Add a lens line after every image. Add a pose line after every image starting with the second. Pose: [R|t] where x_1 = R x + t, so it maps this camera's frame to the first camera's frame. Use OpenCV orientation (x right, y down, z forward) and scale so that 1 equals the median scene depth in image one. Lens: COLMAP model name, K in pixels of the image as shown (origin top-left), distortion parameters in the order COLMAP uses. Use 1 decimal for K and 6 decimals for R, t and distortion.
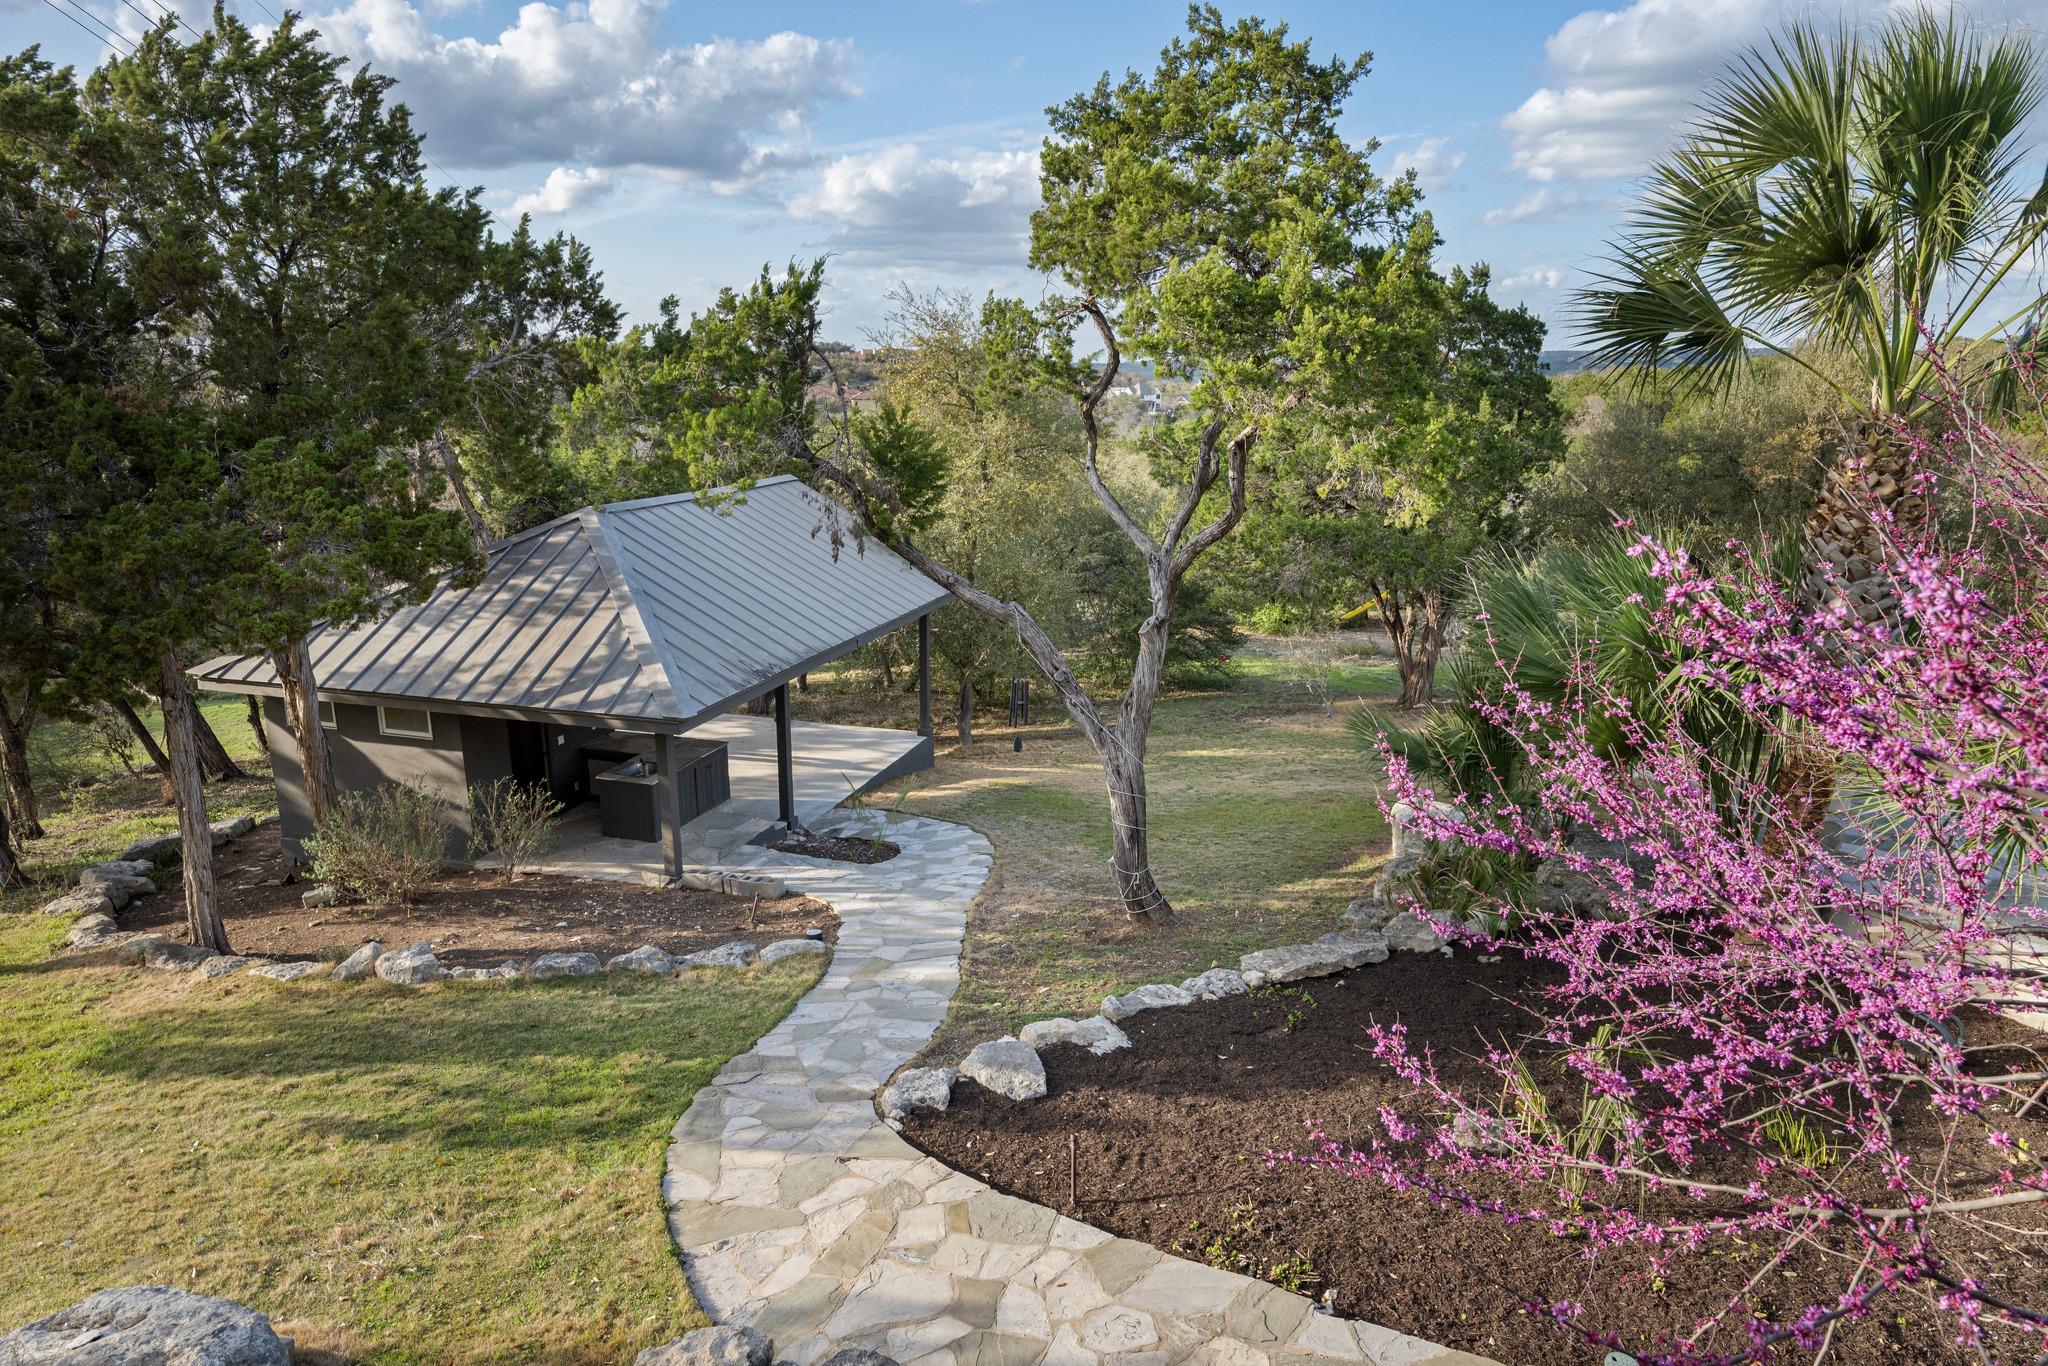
lens RADIAL K [[1246.1, 0, 1024.0], [0, 1246.1, 683.0], [0, 0, 1]] dist [0.005443, 0.001423]
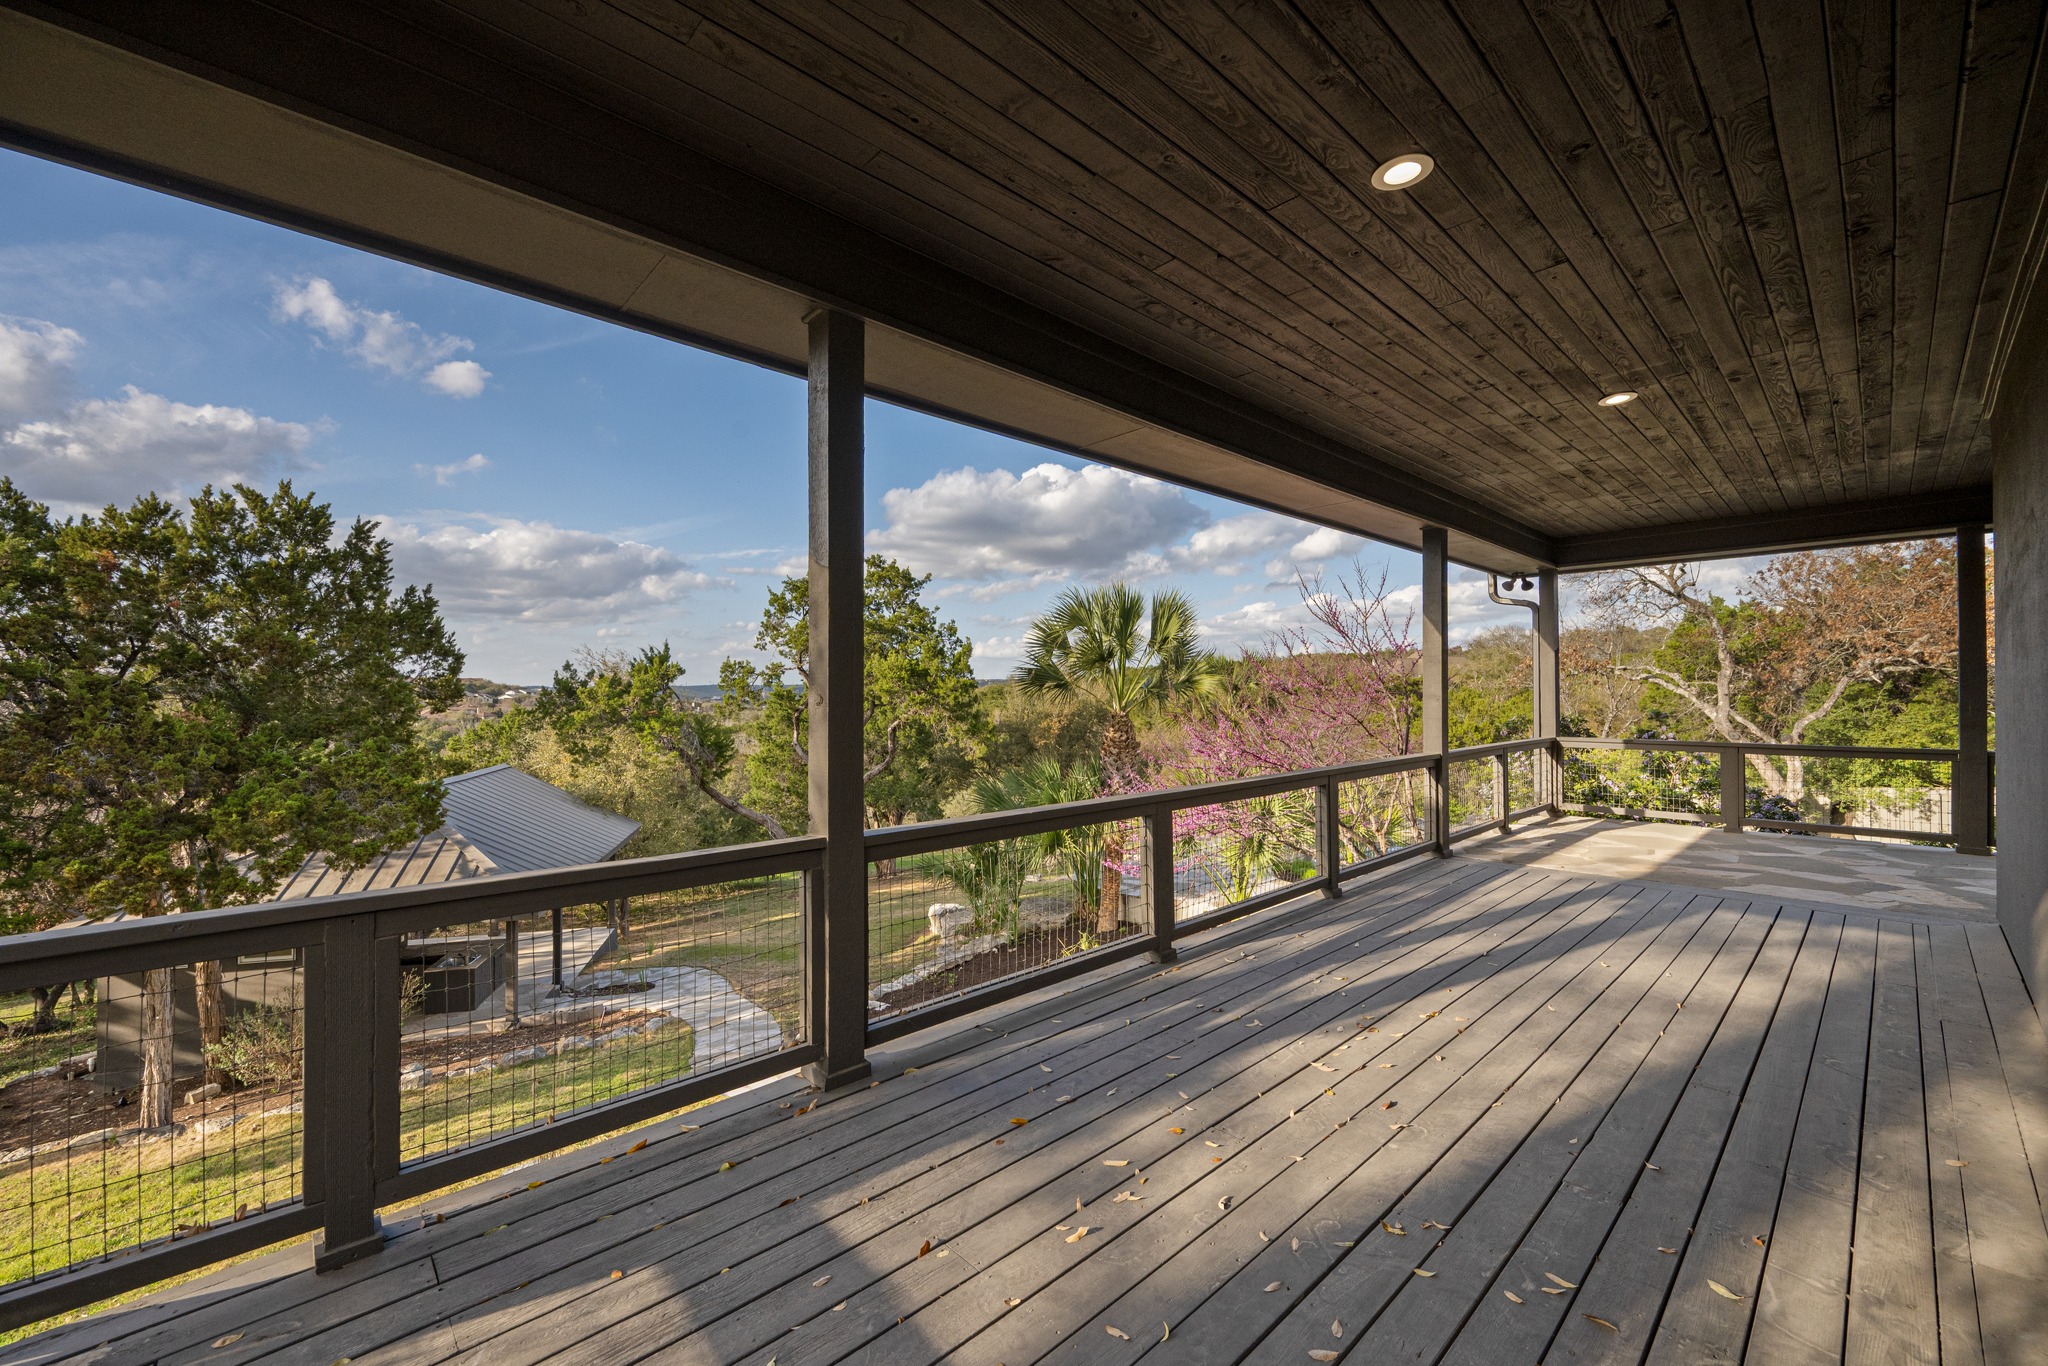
lens RADIAL K [[813.7, 0, 1024.0], [0, 813.7, 683.0], [0, 0, 1]] dist [-0.000398, -0.000015]
pose [[0.846235, 0.000693, 0.532809, -0.409297], [0.134539, 0.967316, -0.214940, 0.076576], [-0.515544, 0.253574, 0.818483, -0.350724]]
